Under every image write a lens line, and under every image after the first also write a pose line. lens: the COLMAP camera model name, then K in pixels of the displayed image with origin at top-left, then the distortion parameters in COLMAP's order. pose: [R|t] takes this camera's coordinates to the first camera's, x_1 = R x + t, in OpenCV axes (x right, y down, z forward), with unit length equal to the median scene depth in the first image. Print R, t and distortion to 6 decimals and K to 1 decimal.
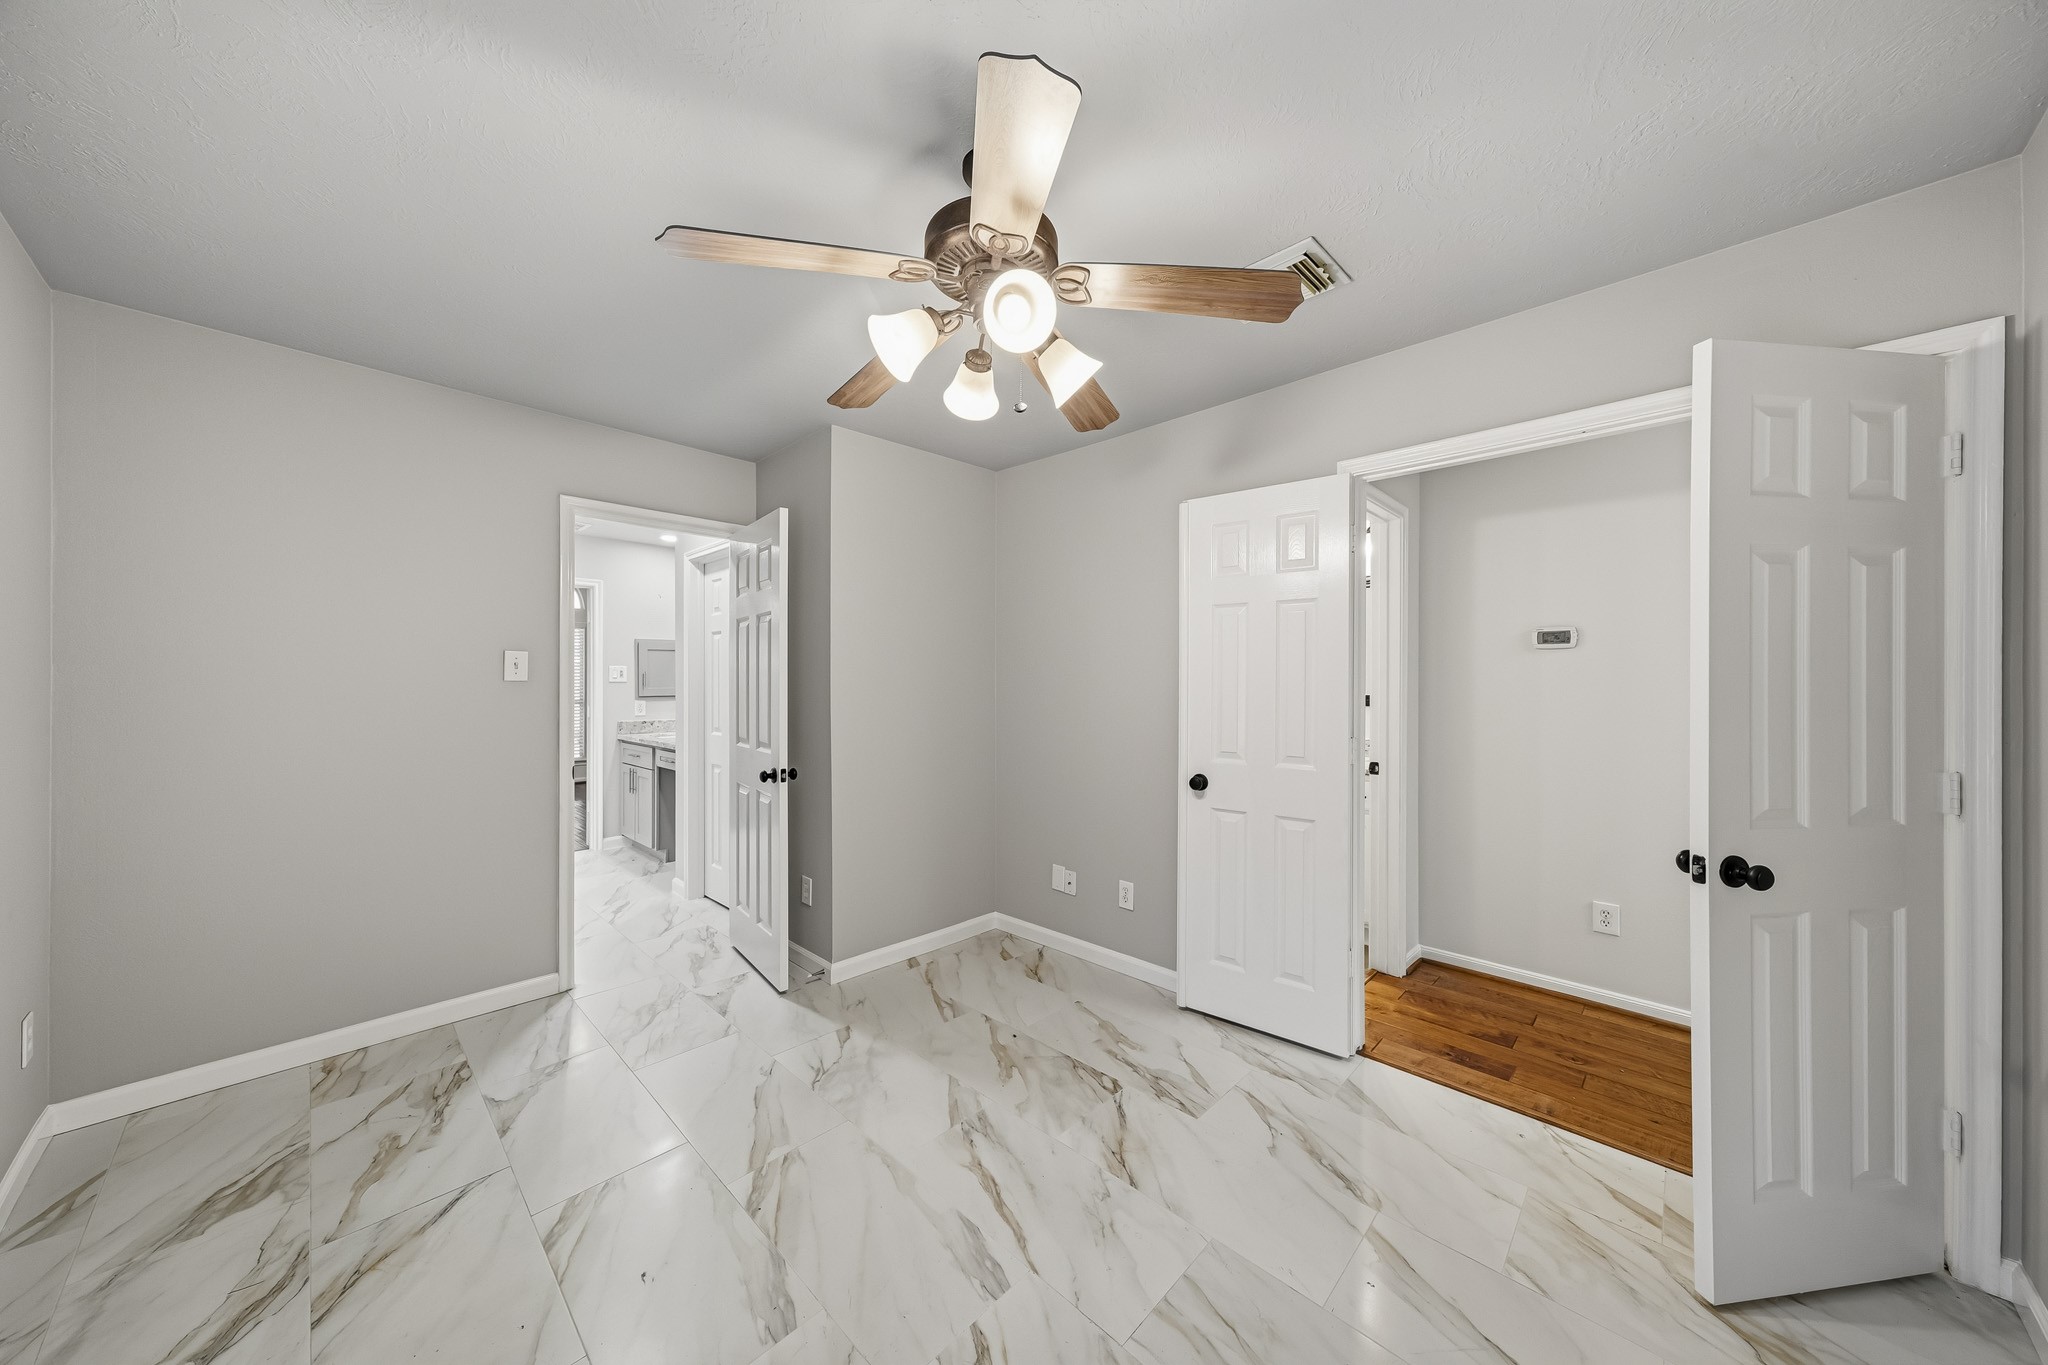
lens RADIAL K [[679.0, 0, 1014.7], [0, 679.0, 684.4], [0, 0, 1]] dist [0.009987, 0.000485]
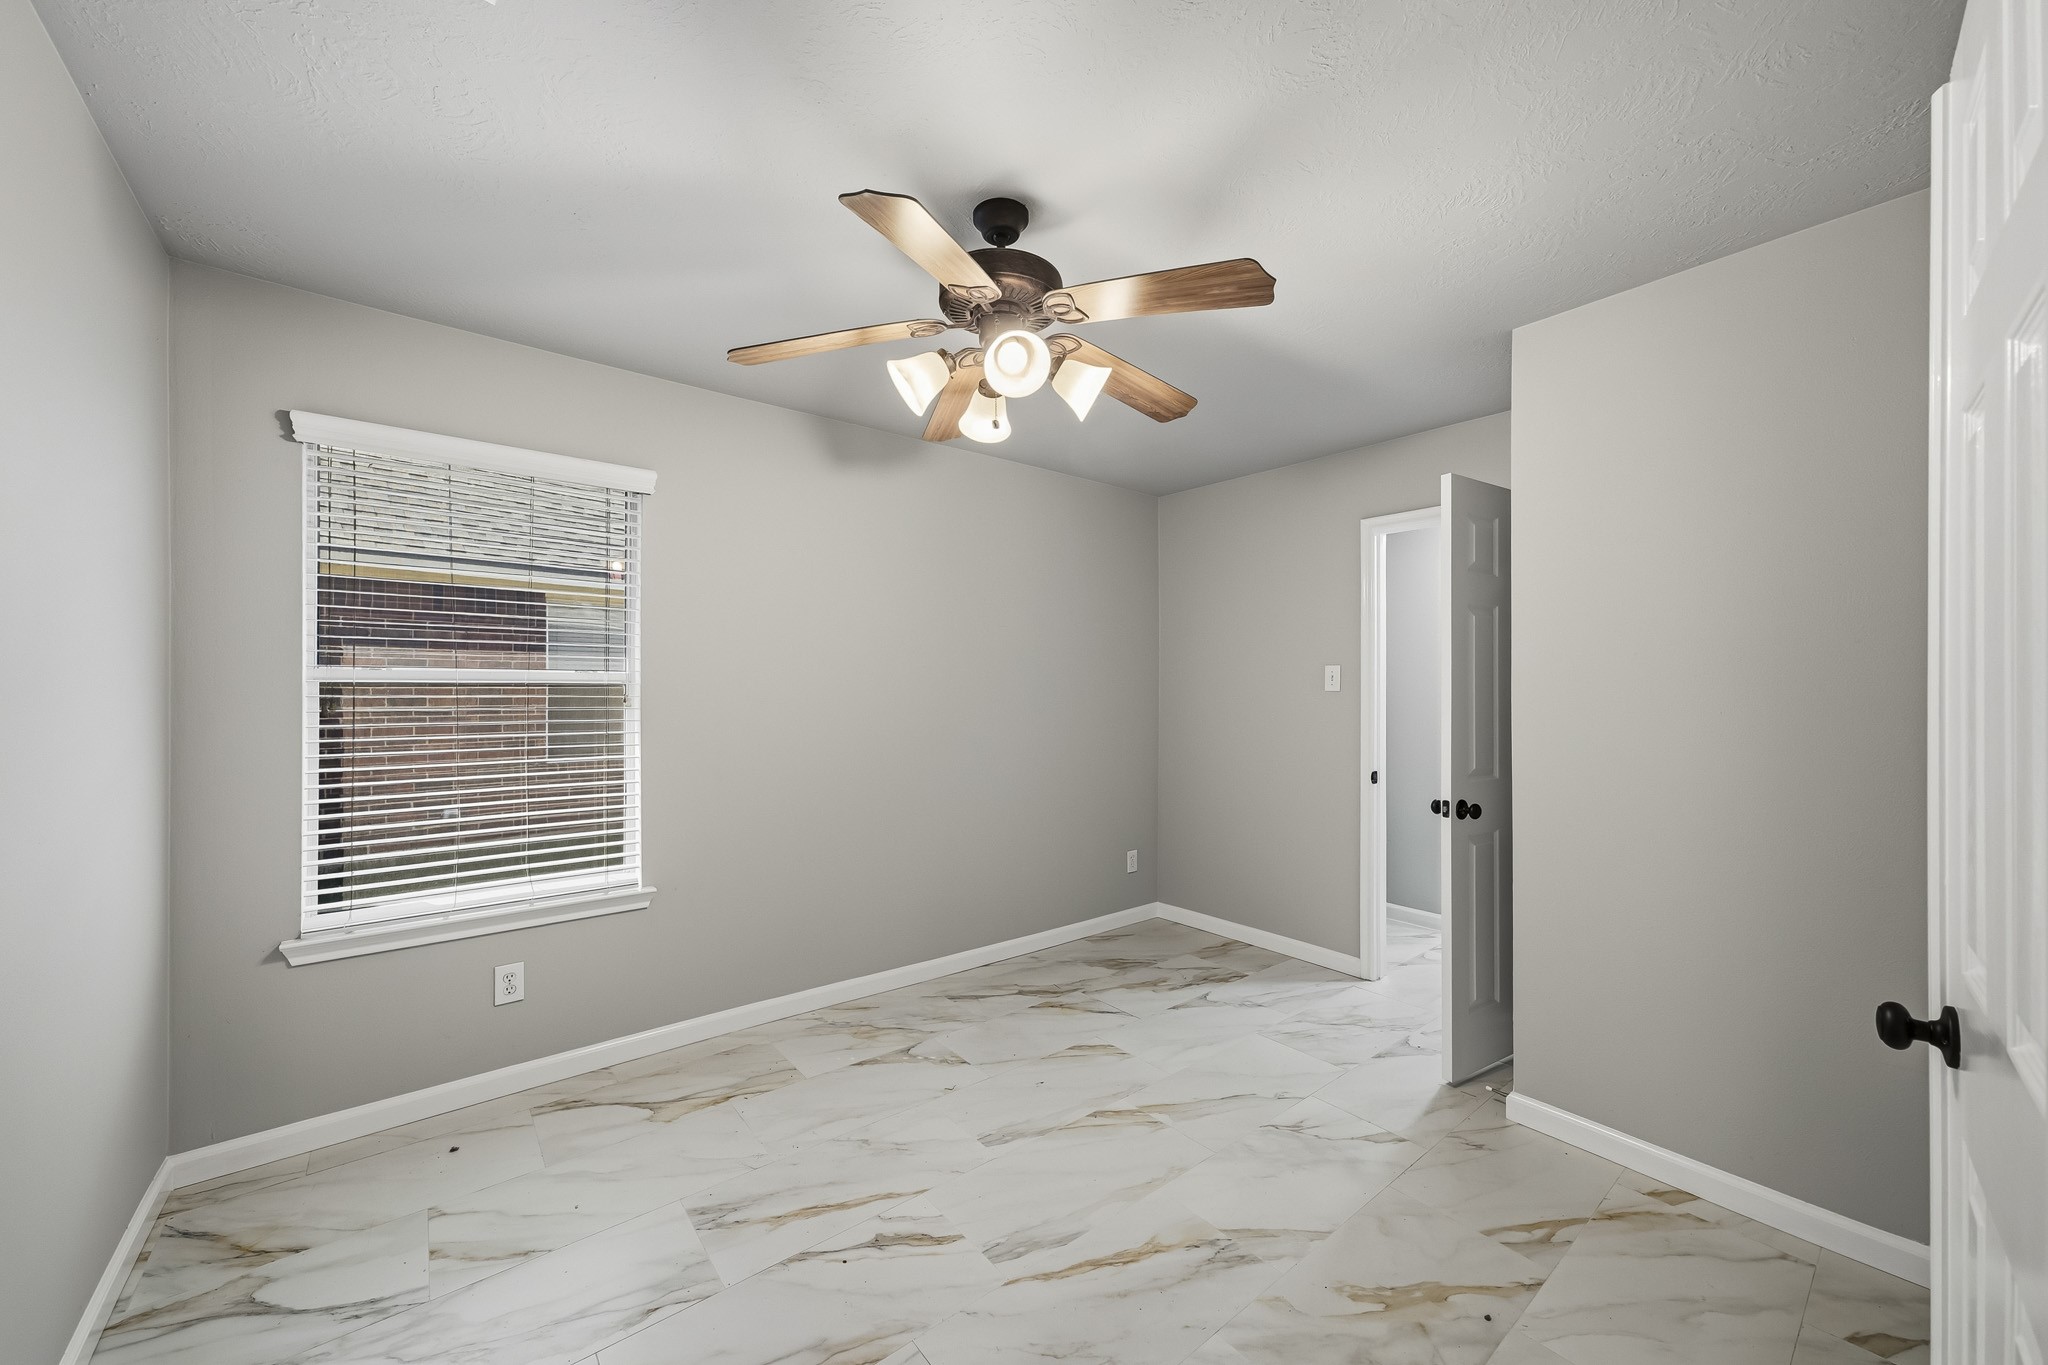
lens RADIAL K [[748.0, 0, 1011.9], [0, 748.0, 691.8], [0, 0, 1]] dist [0.002398, 0.000292]
pose [[-0.128847, -0.003724, -0.991658, 0.827664], [-0.002406, 0.999991, -0.003443, 0.004657], [0.991662, 0.001942, -0.128854, 0.857265]]
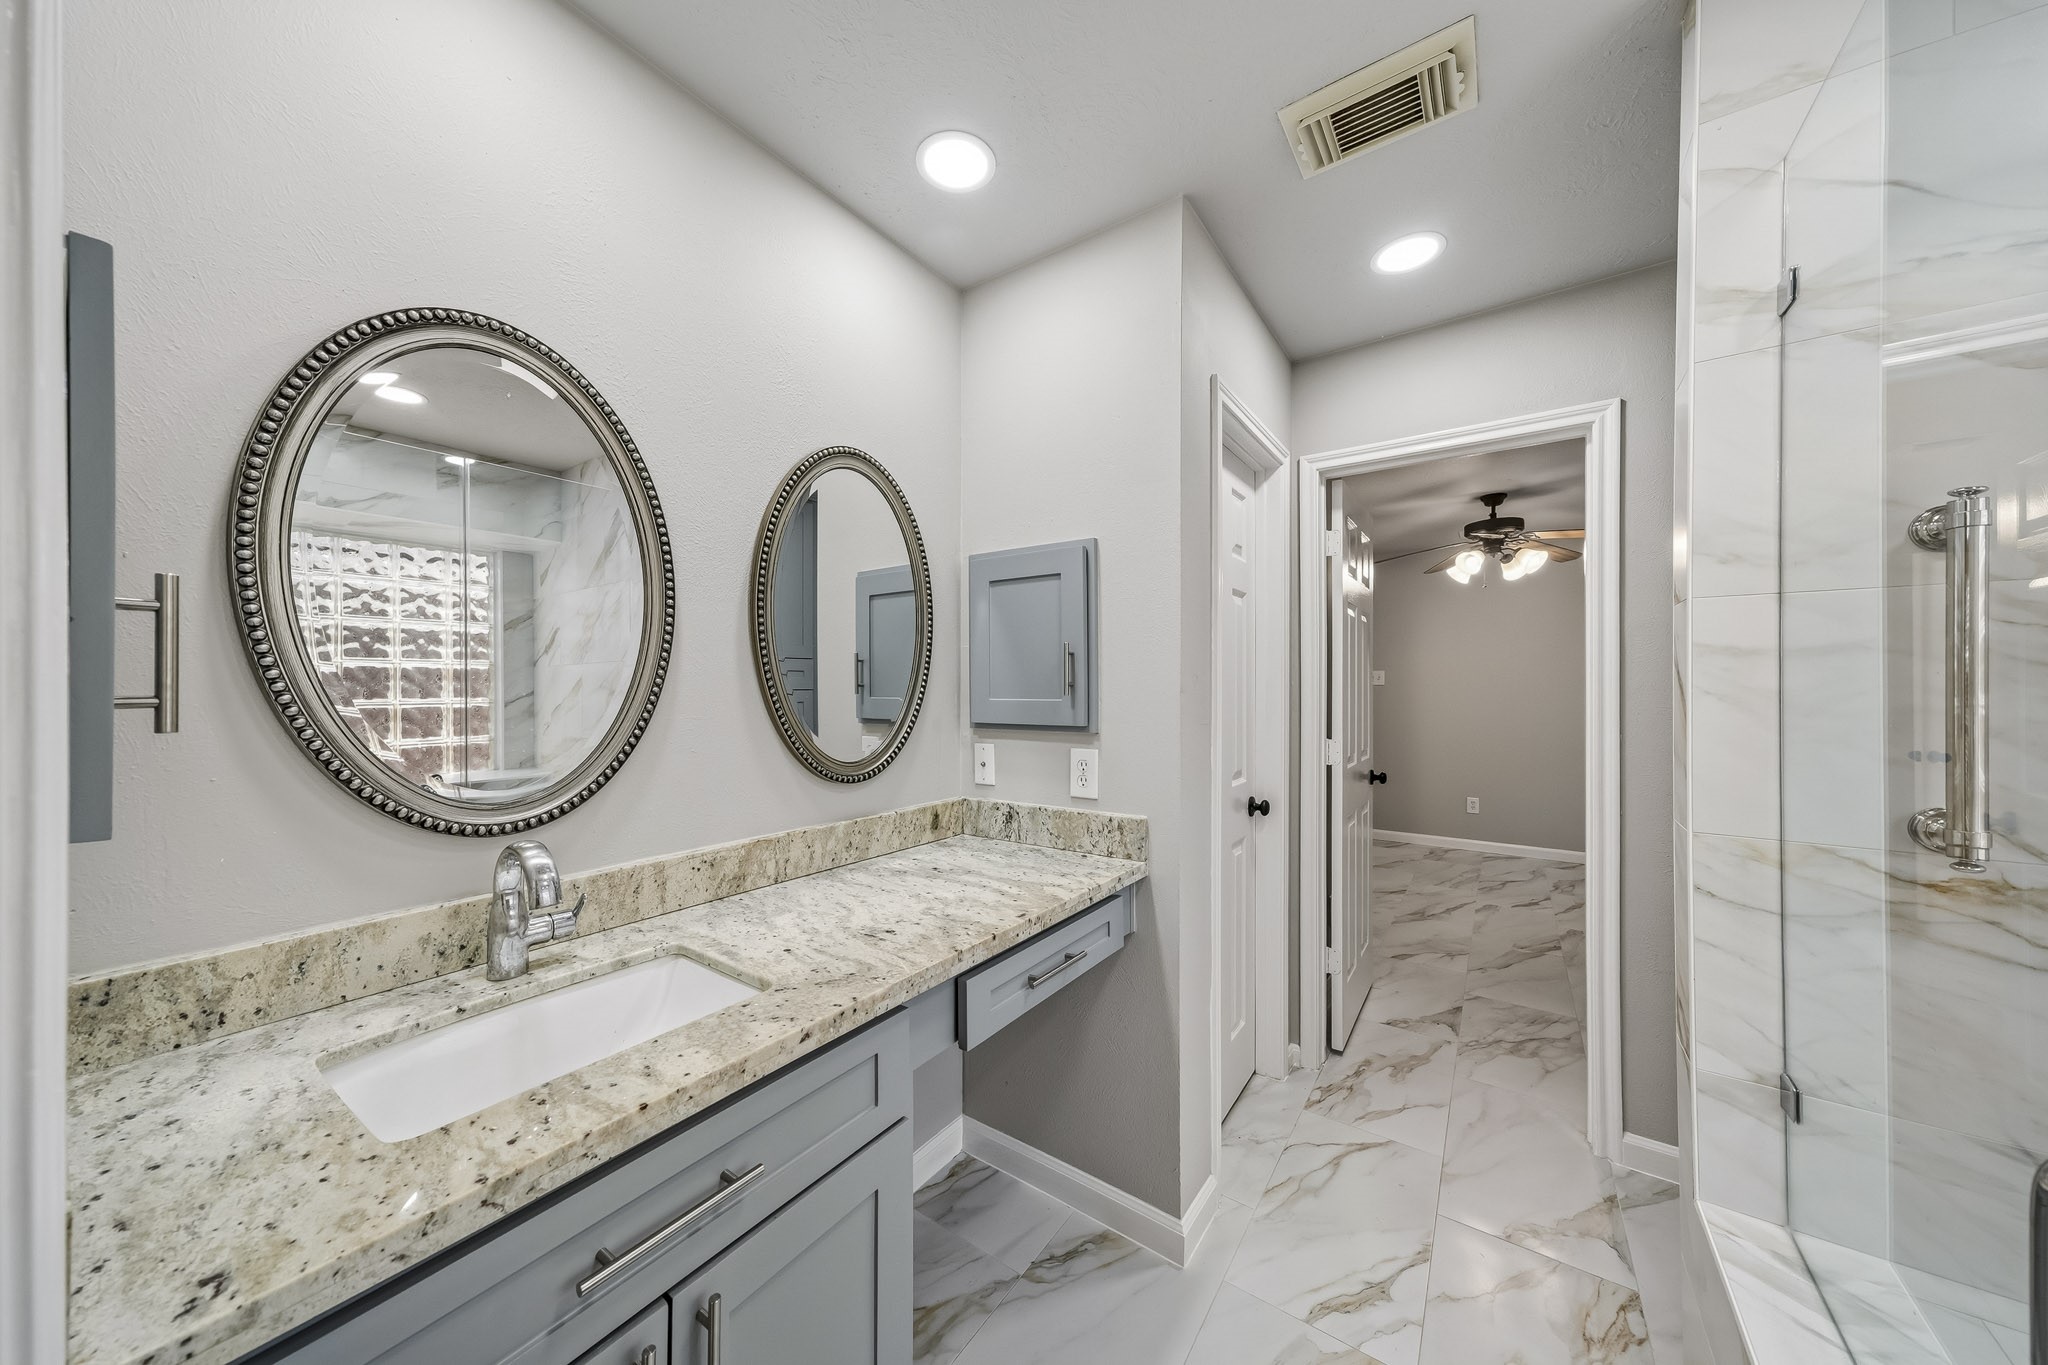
lens RADIAL K [[679.0, 0, 1018.8], [0, 679.0, 683.6], [0, 0, 1]] dist [0.009987, 0.000485]
pose [[-0.154967, 0.002308, 0.987917, -1.774365], [-0.001884, 0.999995, -0.002631, 0.001999], [-0.987918, -0.002269, -0.154962, 2.403671]]
